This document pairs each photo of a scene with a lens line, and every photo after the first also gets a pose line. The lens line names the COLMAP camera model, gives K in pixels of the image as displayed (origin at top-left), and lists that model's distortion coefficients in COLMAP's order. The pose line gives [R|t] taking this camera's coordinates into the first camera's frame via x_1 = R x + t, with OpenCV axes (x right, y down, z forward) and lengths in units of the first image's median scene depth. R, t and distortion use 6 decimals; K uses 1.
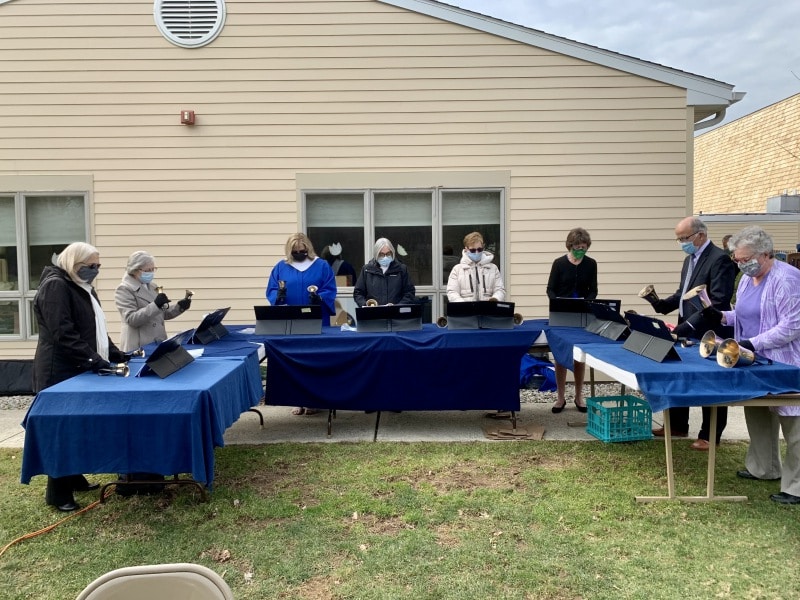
lens RADIAL K [[602.4, 0, 399.6], [0, 602.4, 295.0], [0, 0, 1]] dist [0.006200, 0.000697]
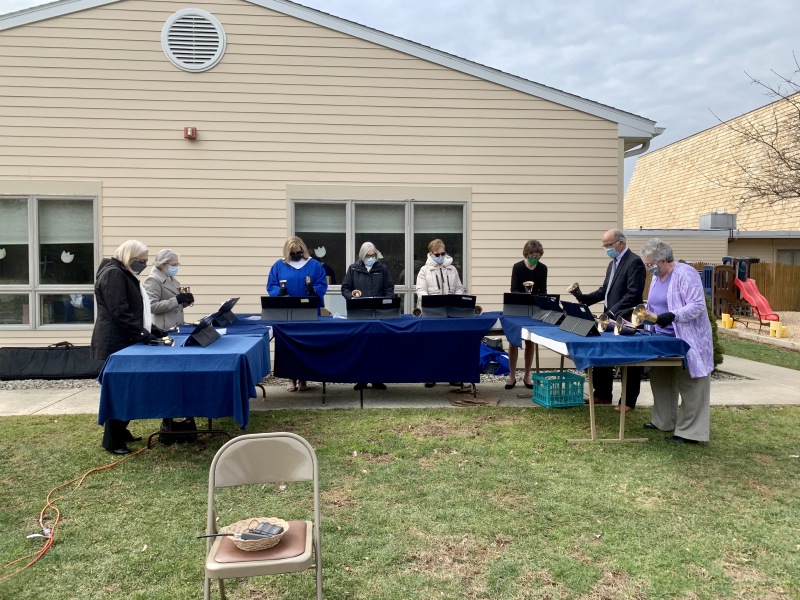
lens RADIAL K [[604.4, 0, 402.6], [0, 604.4, 298.0], [0, 0, 1]] dist [0.030713, -0.034853]
pose [[0.996934, 0.011108, 0.077455, -0.054681], [-0.010188, 0.999873, -0.012270, 0.033103], [-0.077582, 0.011443, 0.996920, -0.221061]]
